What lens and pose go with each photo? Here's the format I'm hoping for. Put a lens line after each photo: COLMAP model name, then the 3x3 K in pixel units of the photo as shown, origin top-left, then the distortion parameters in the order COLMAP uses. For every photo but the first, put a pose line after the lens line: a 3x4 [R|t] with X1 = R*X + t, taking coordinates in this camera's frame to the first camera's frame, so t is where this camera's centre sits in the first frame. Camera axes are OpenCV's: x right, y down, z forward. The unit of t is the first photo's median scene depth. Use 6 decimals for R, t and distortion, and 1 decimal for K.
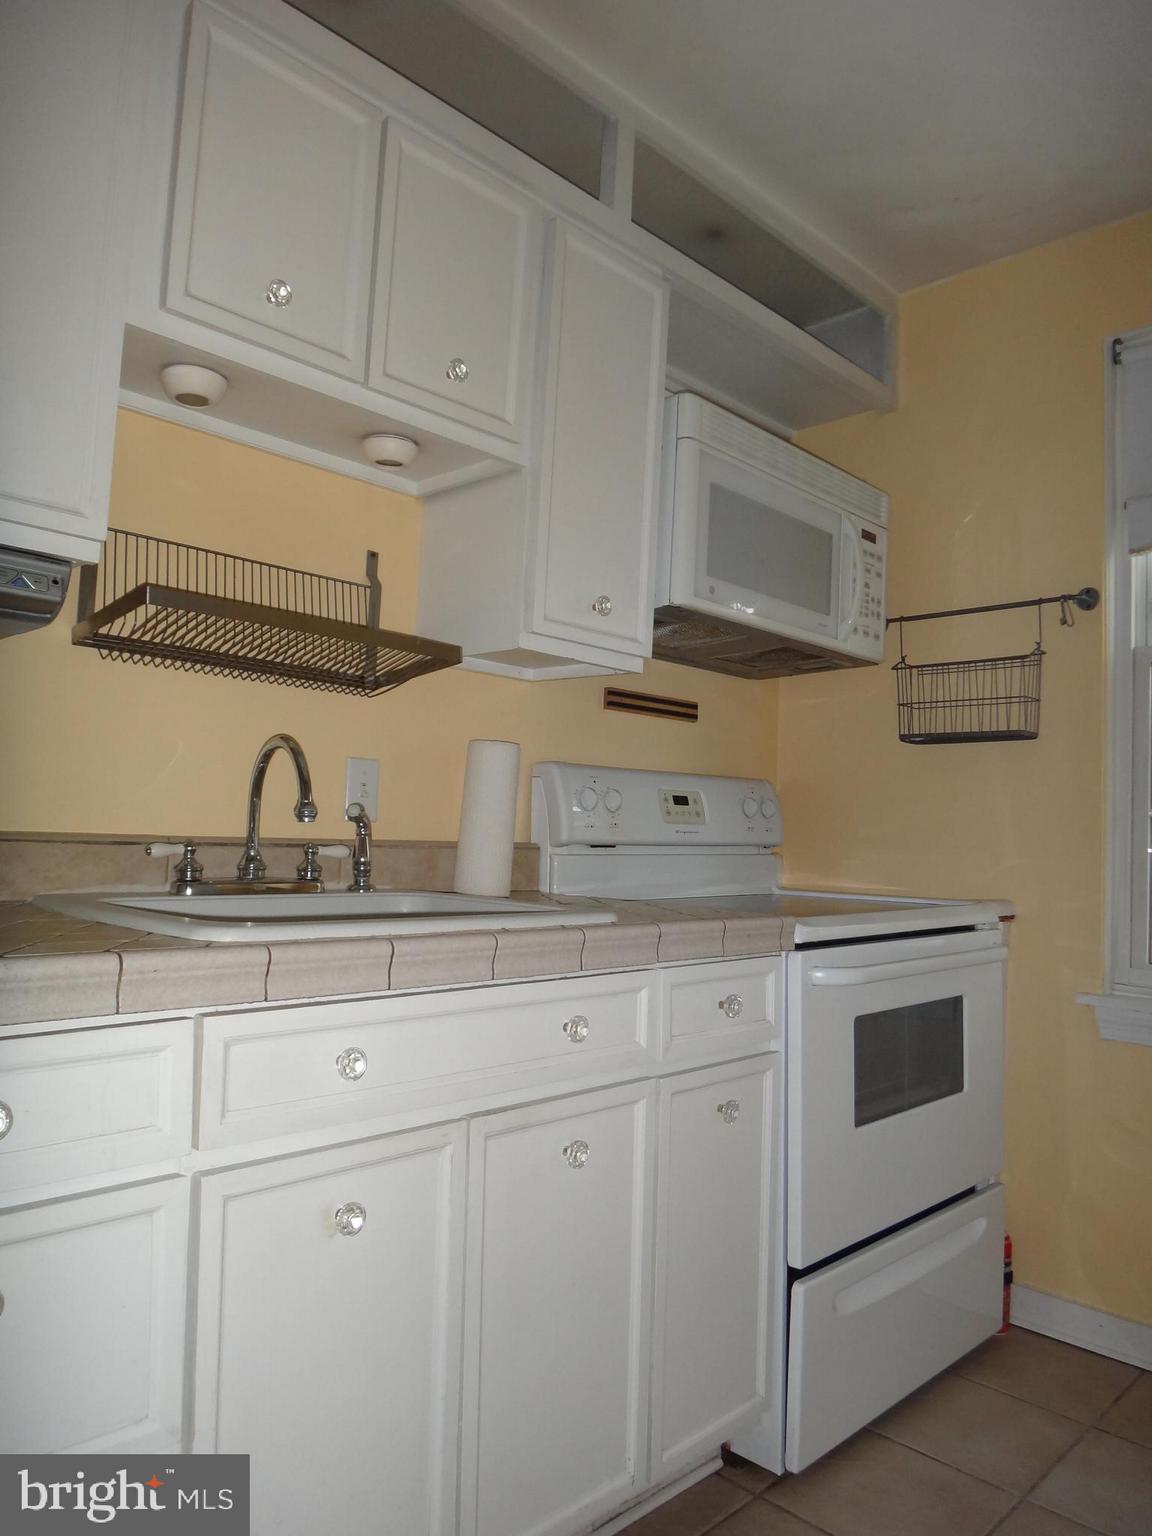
lens RADIAL K [[1082.8, 0, 576.0], [0, 1082.8, 768.0], [0, 0, 1]] dist [-0.024579, 0.001094]
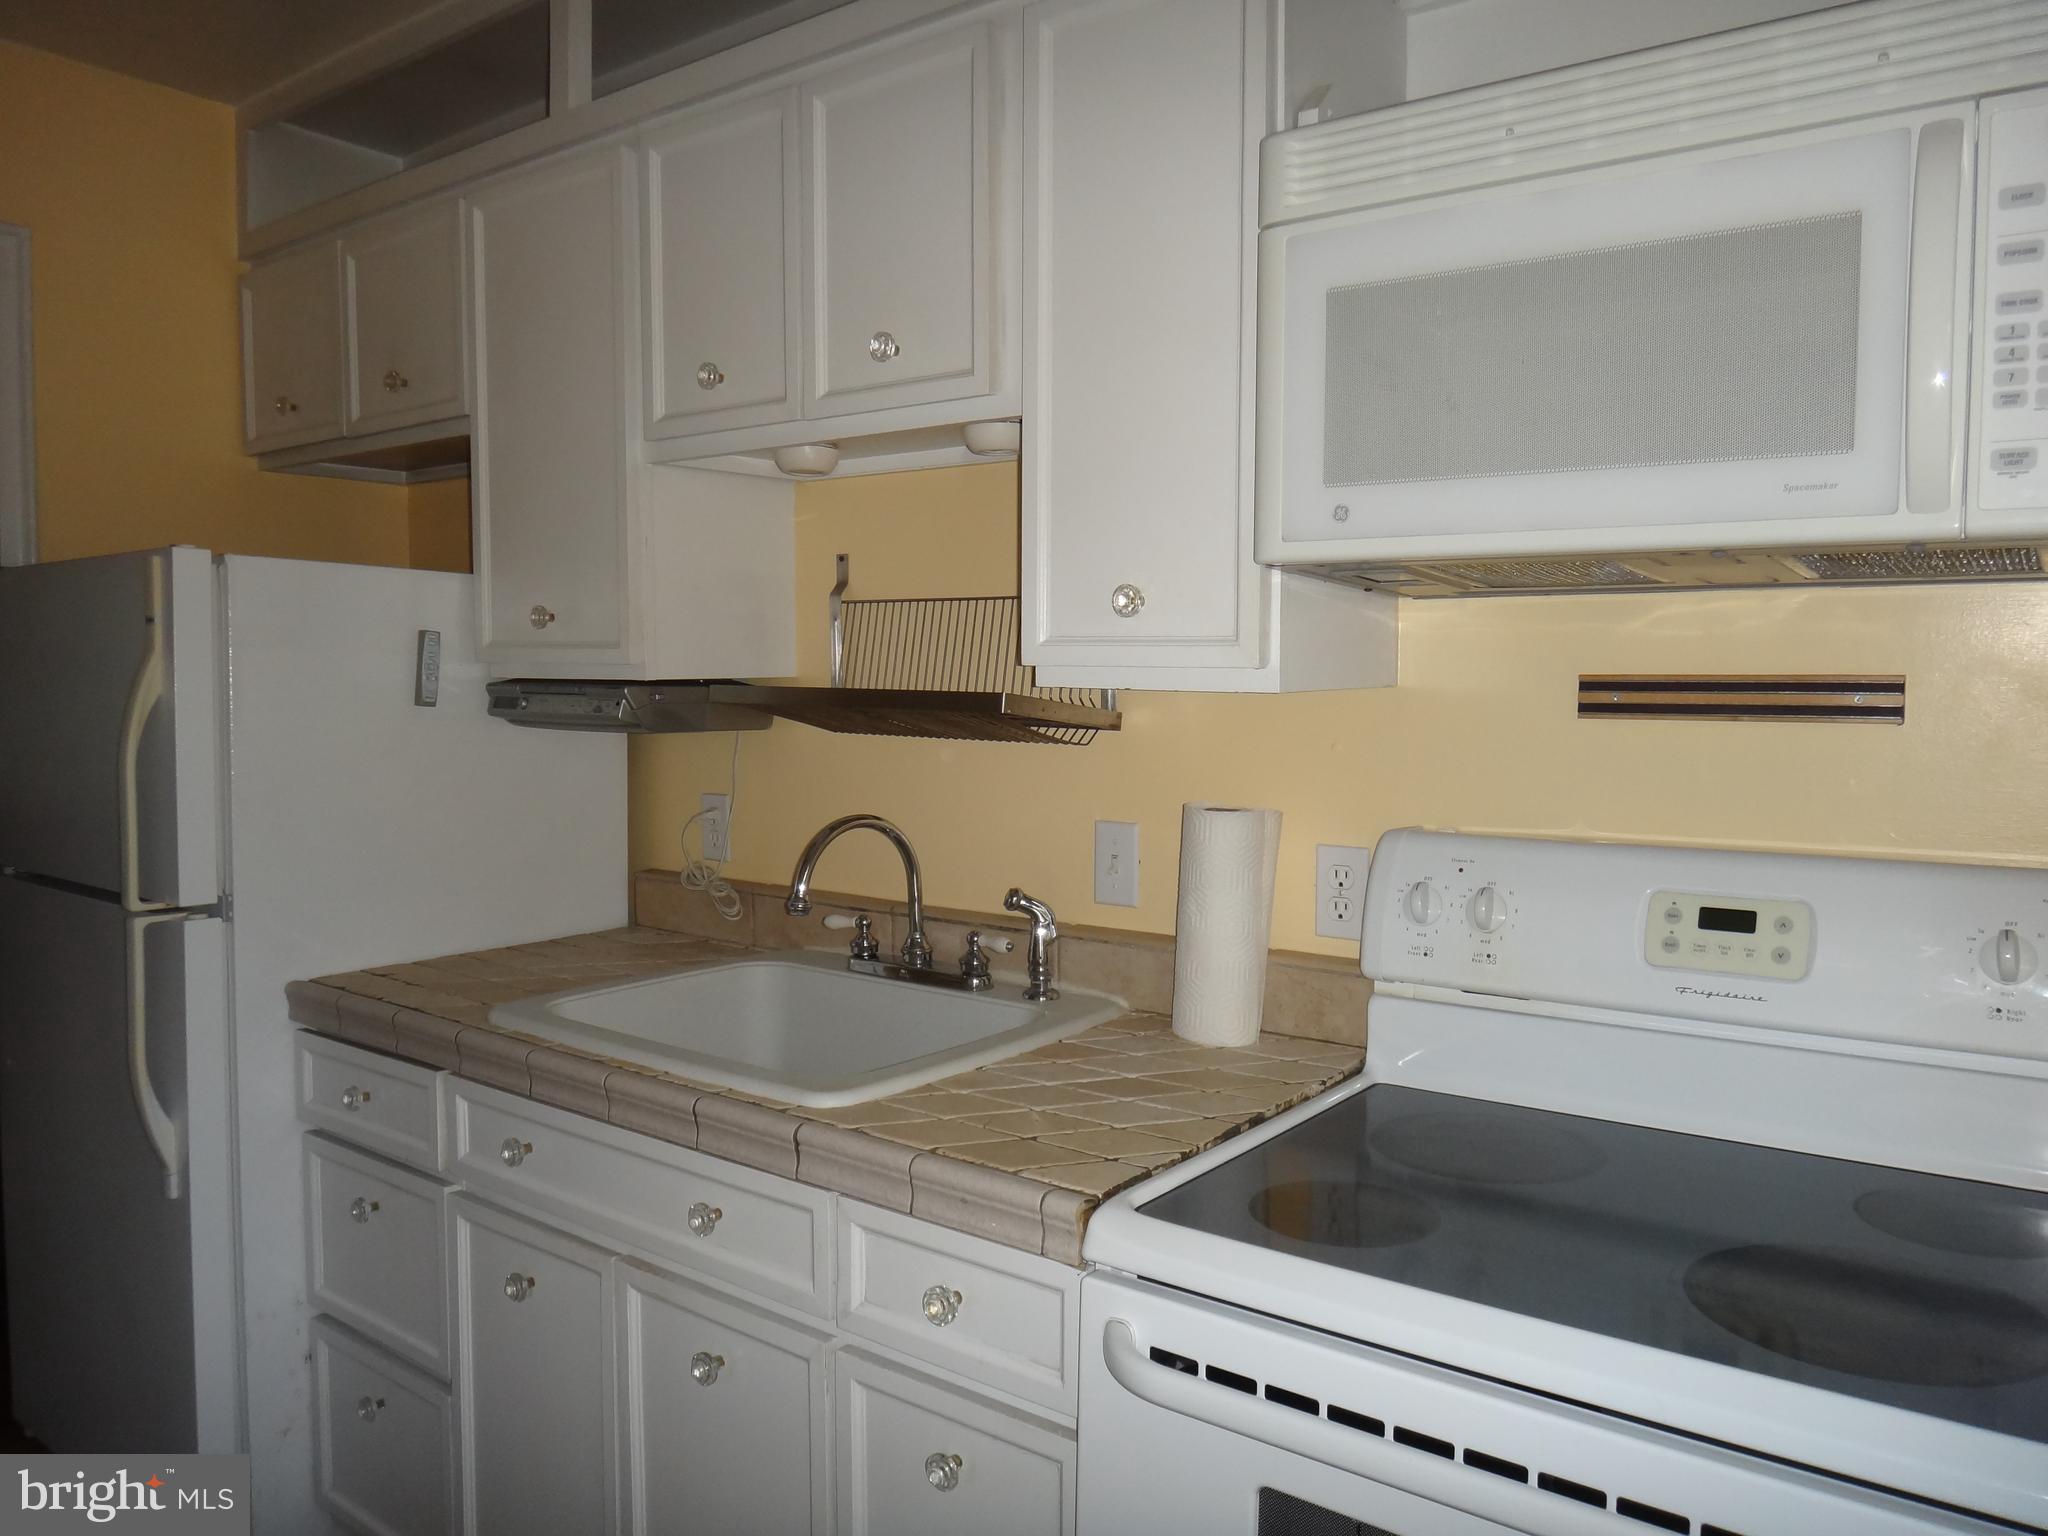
lens RADIAL K [[1443.7, 0, 1024.0], [0, 1443.7, 768.0], [0, 0, 1]] dist [-0.024579, 0.001094]
pose [[0.127394, 0.027308, -0.991476, 0.651290], [0.058808, 0.997654, 0.035035, -0.070184], [0.990107, -0.062770, 0.125489, 0.664536]]
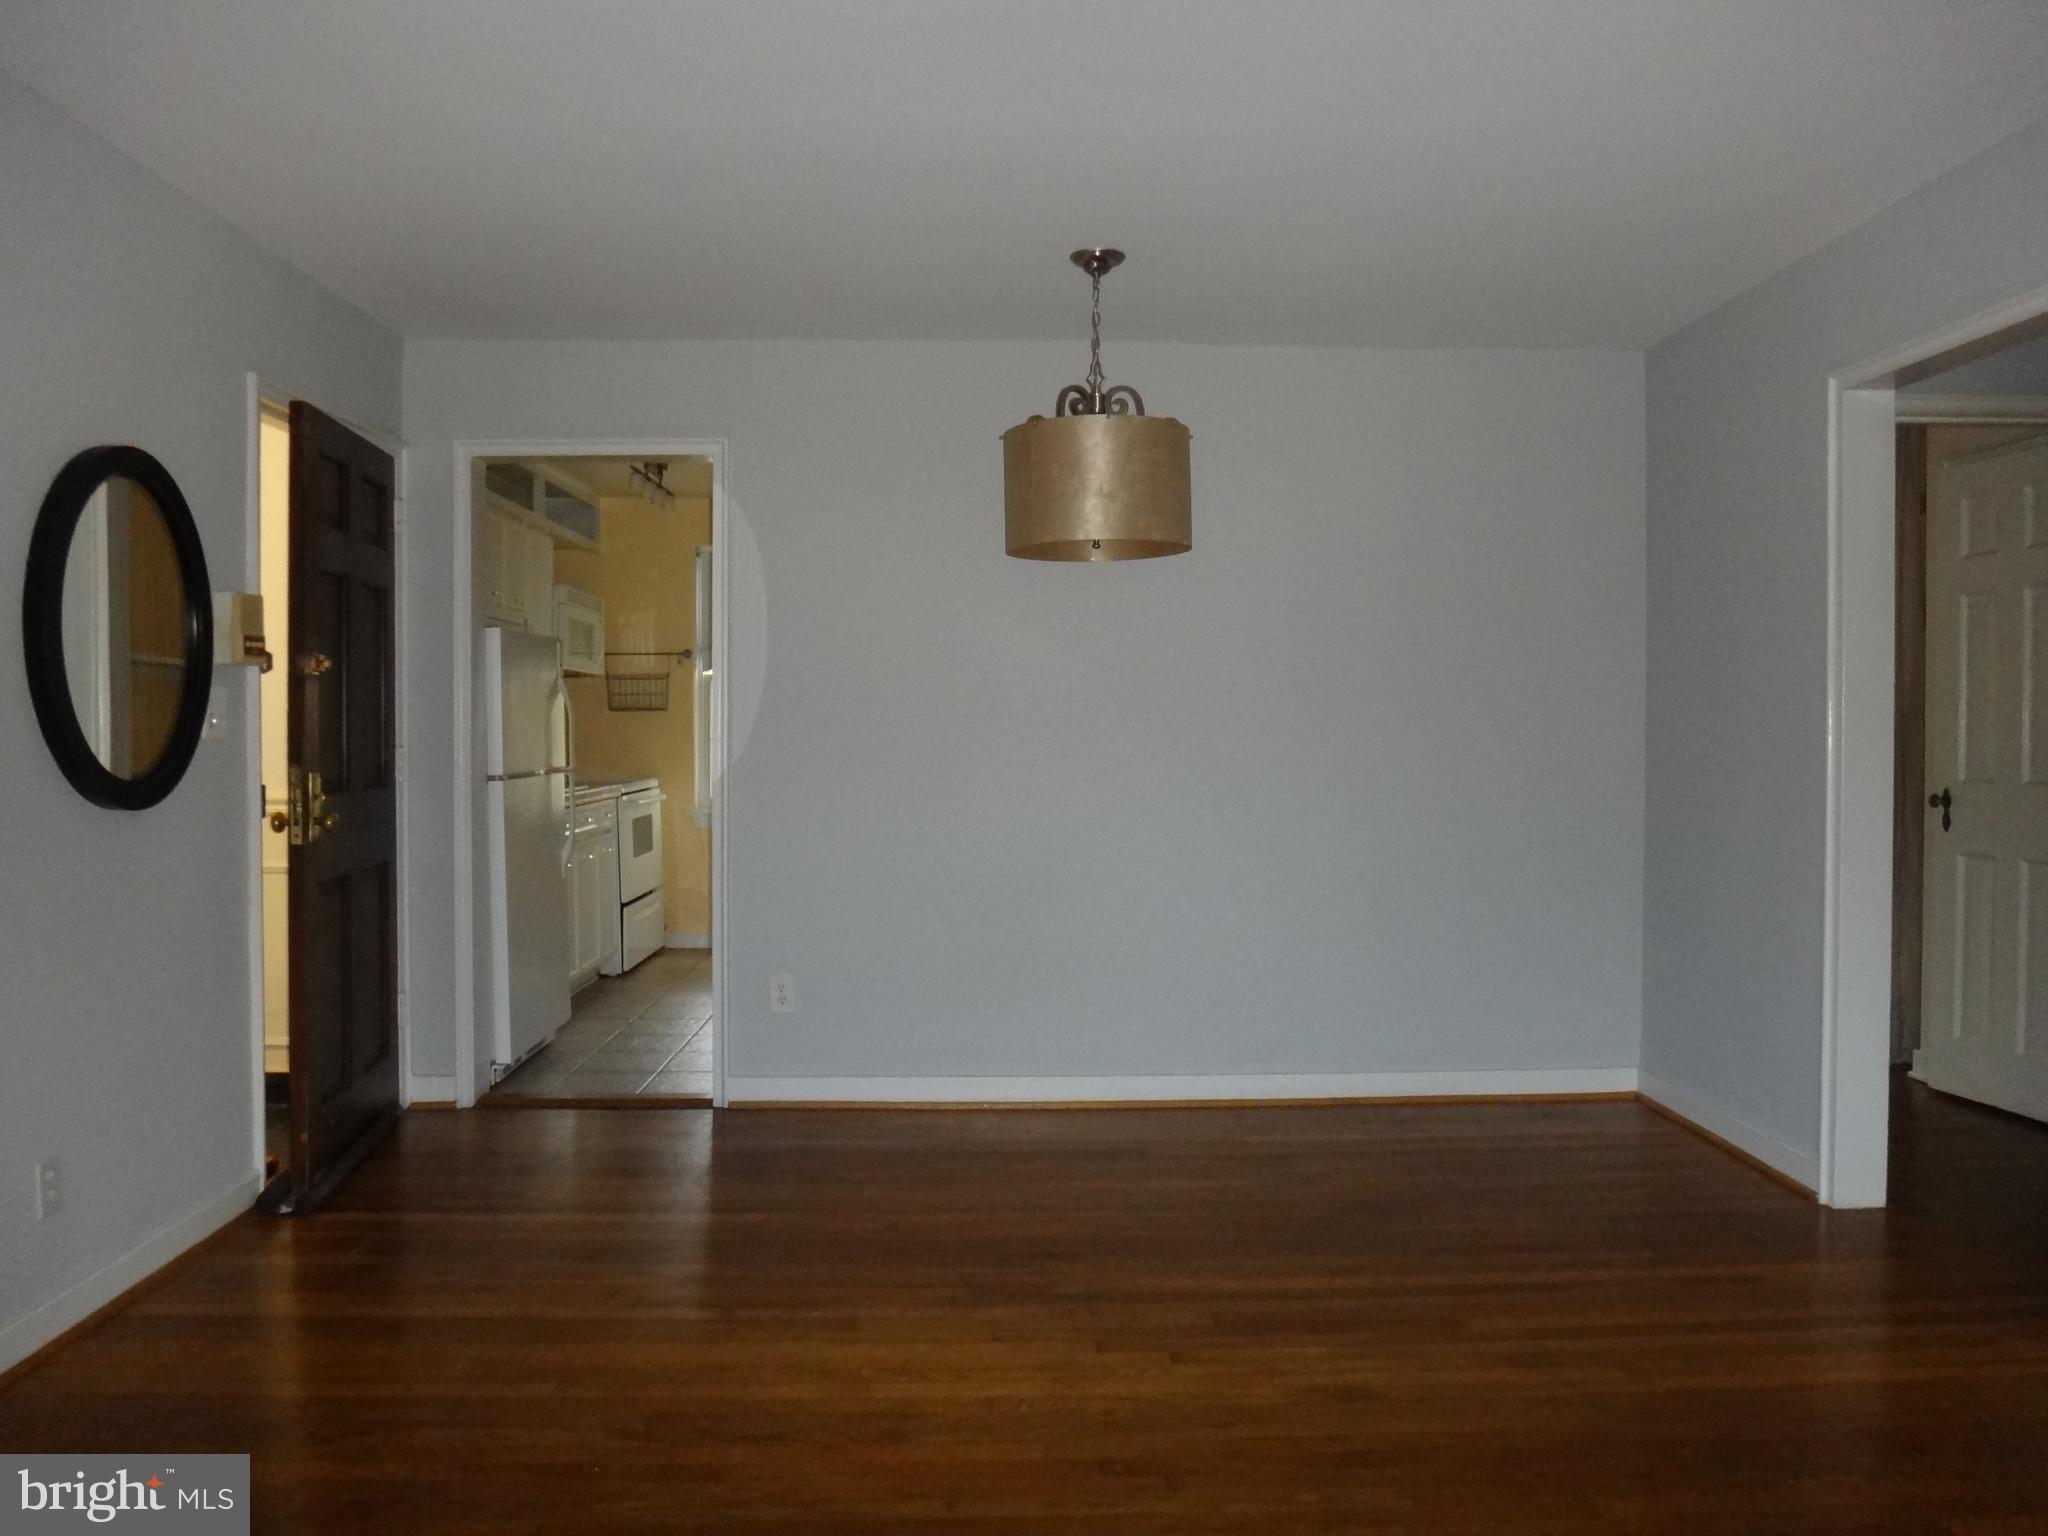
lens RADIAL K [[1443.7, 0, 1024.0], [0, 1443.7, 768.0], [0, 0, 1]] dist [-0.024579, 0.001094]
pose [[0.683675, -0.053657, 0.727812, -1.383438], [-0.013488, 0.996194, 0.086114, -0.187442], [-0.729662, -0.068690, 0.680349, -1.789123]]
